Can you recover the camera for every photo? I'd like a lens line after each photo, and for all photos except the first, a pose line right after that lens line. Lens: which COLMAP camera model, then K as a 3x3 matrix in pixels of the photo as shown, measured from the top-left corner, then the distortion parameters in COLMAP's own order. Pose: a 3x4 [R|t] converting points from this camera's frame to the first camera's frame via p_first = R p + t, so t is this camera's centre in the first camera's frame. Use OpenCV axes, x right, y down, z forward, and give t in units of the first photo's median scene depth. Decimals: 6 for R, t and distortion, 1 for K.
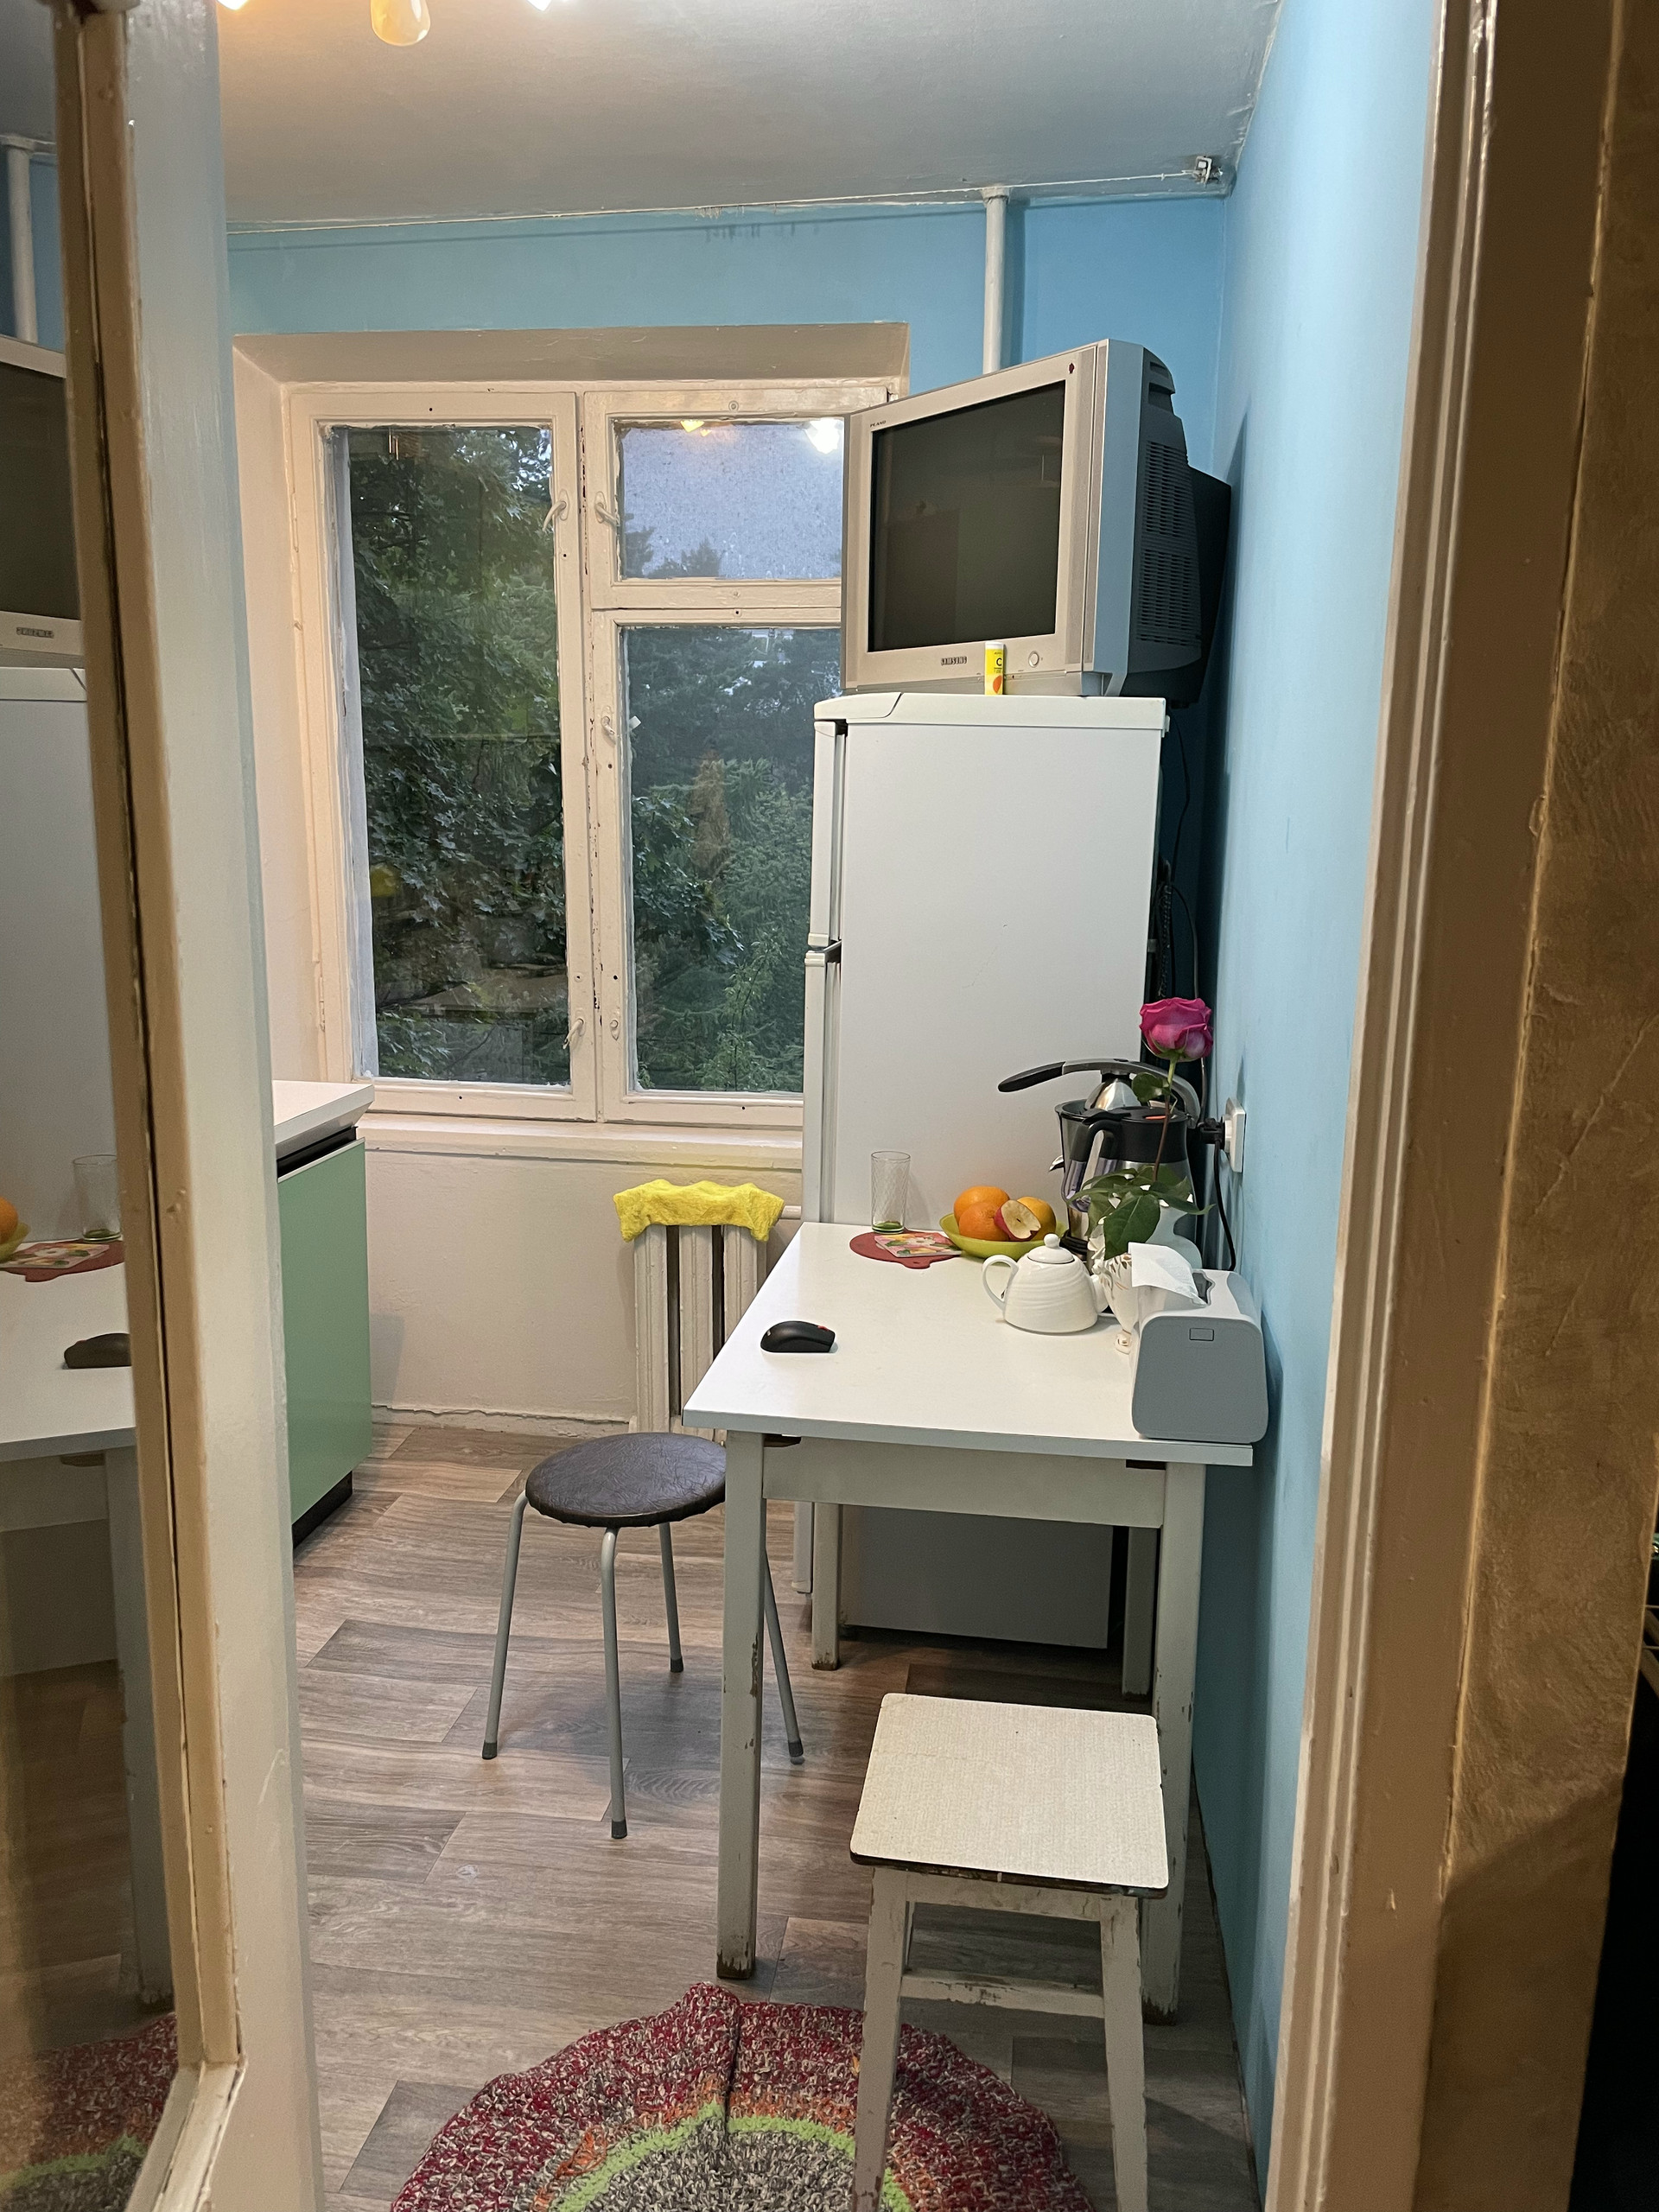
lens RADIAL K [[1670.9, 0, 838.4], [0, 1670.9, 1109.0], [0, 0, 1]] dist [0.056513, -0.073745]
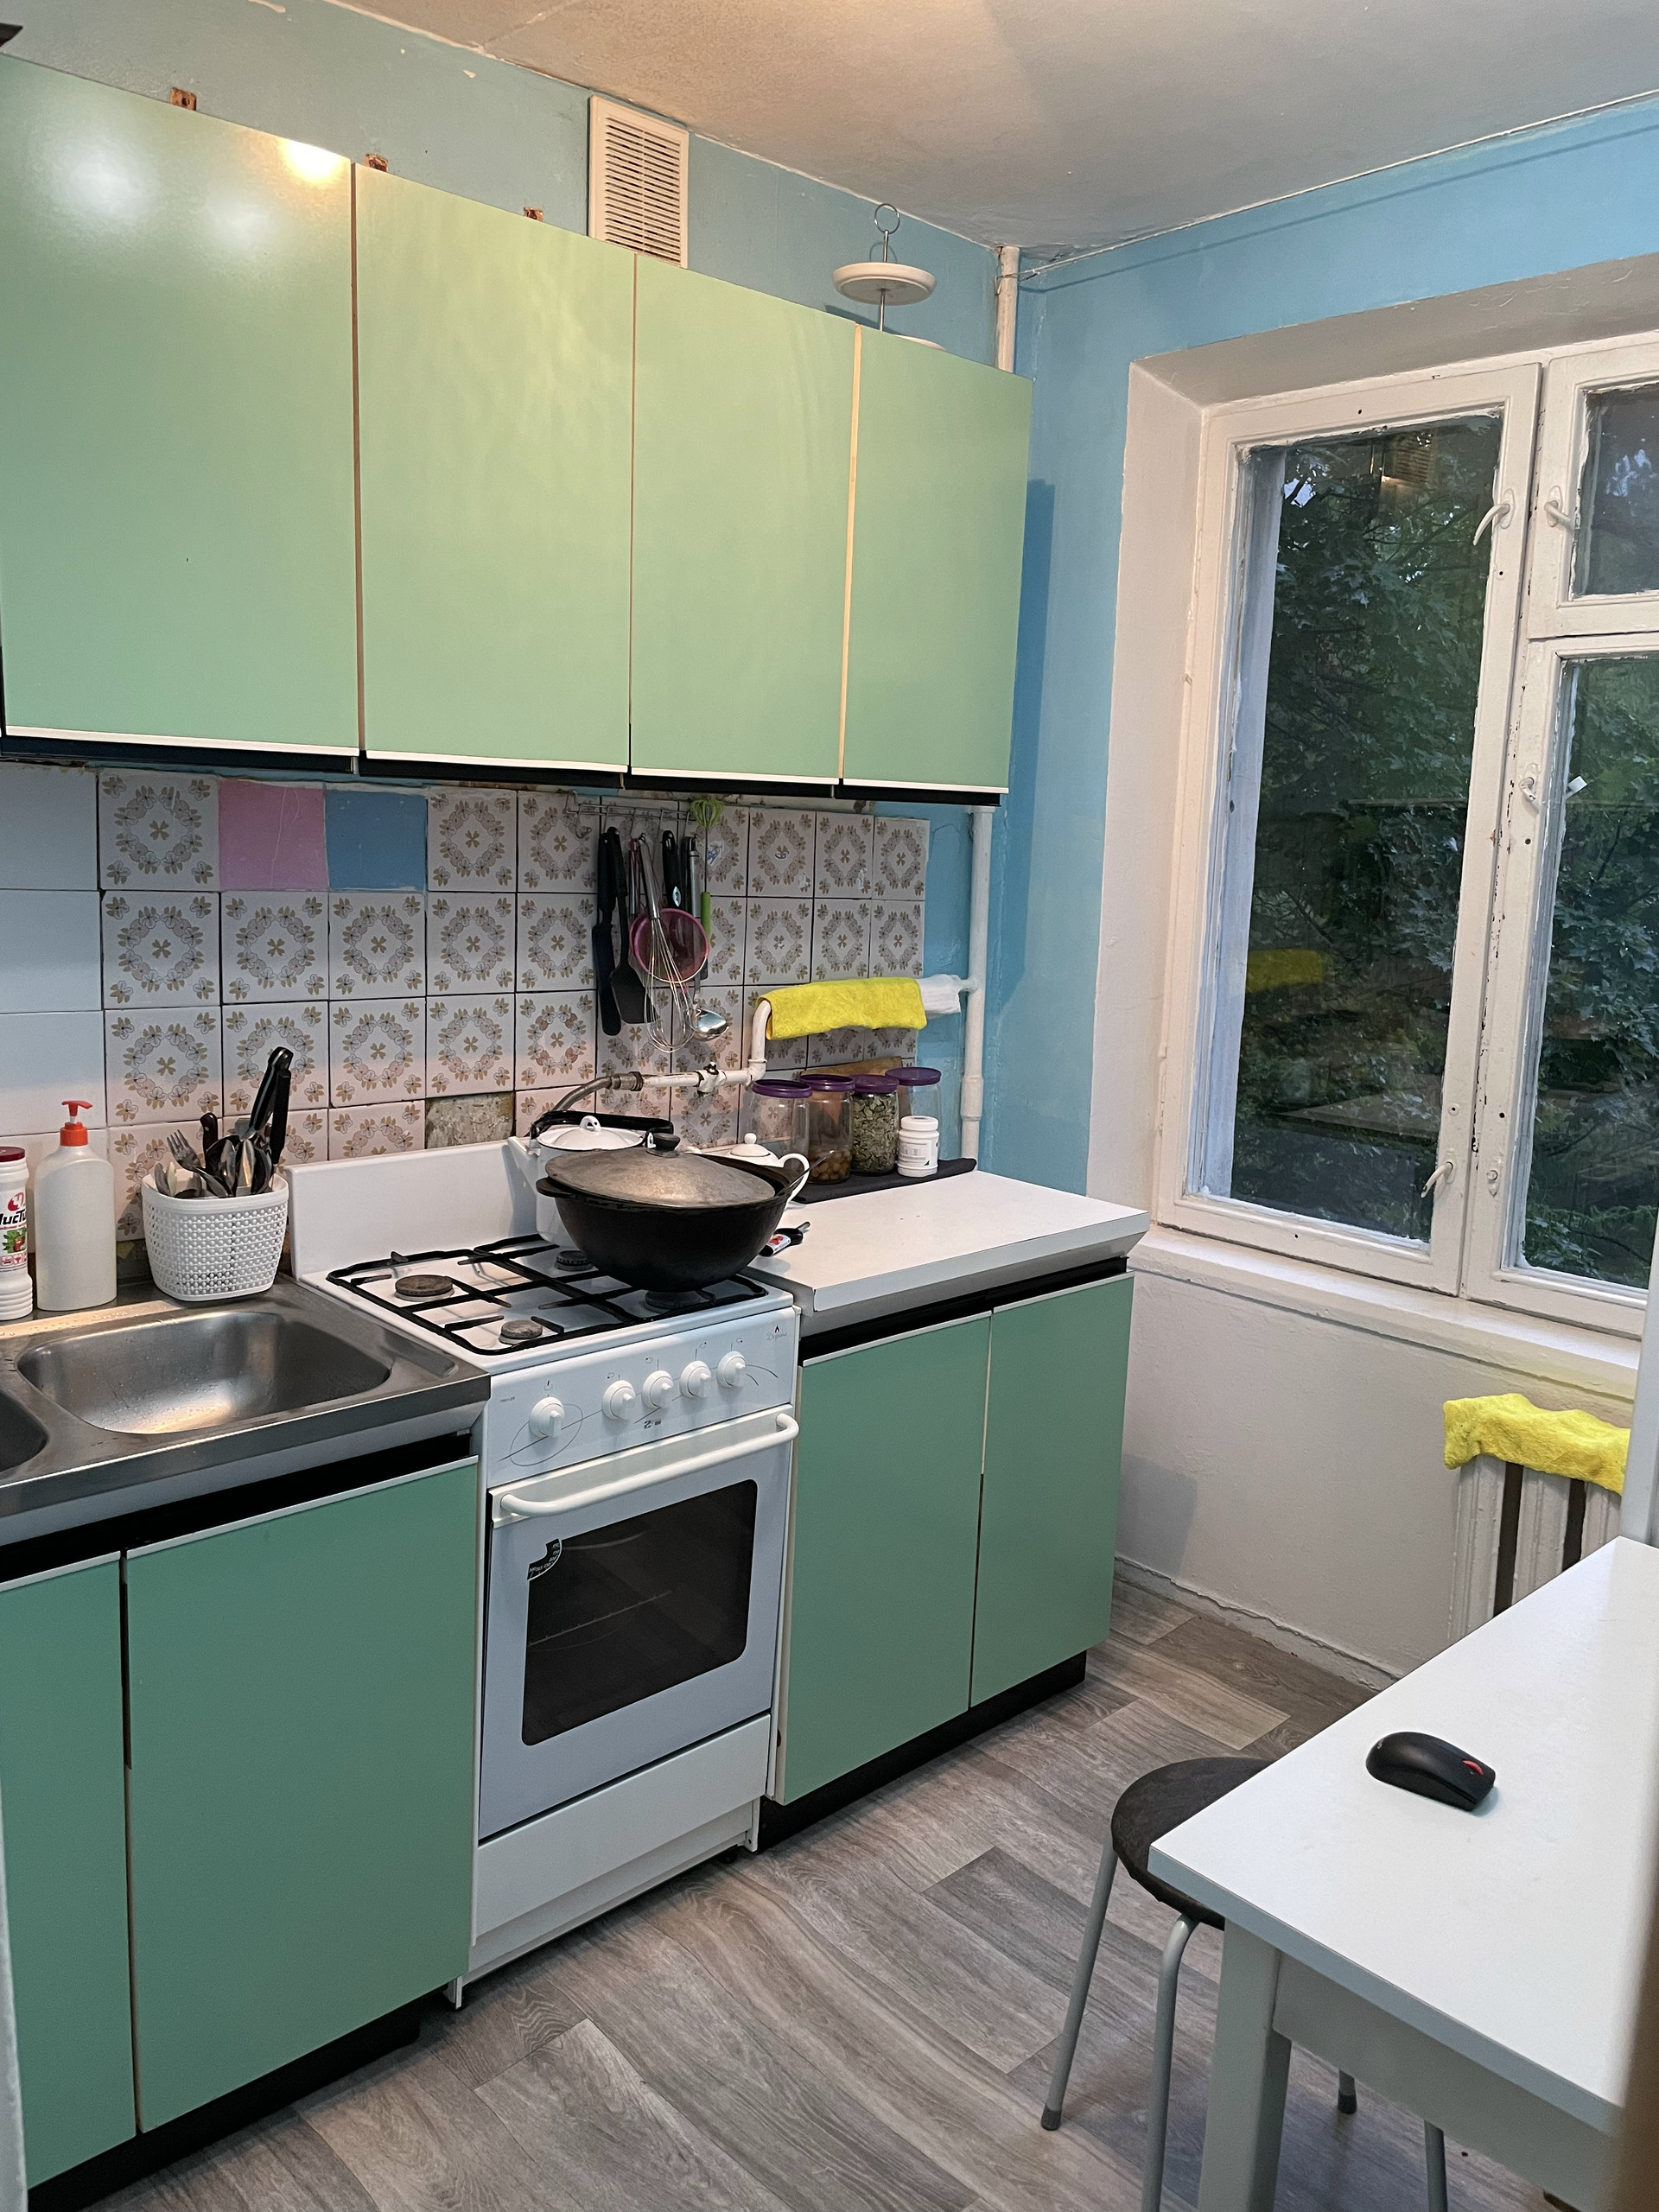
lens RADIAL K [[1670.9, 0, 824.8], [0, 1670.9, 1091.7], [0, 0, 1]] dist [0.056513, -0.073745]
pose [[0.786922, 0.112391, -0.606731, 0.092143], [-0.140999, 0.990010, 0.000516, -0.048693], [0.600727, 0.085143, 0.794907, 0.214907]]
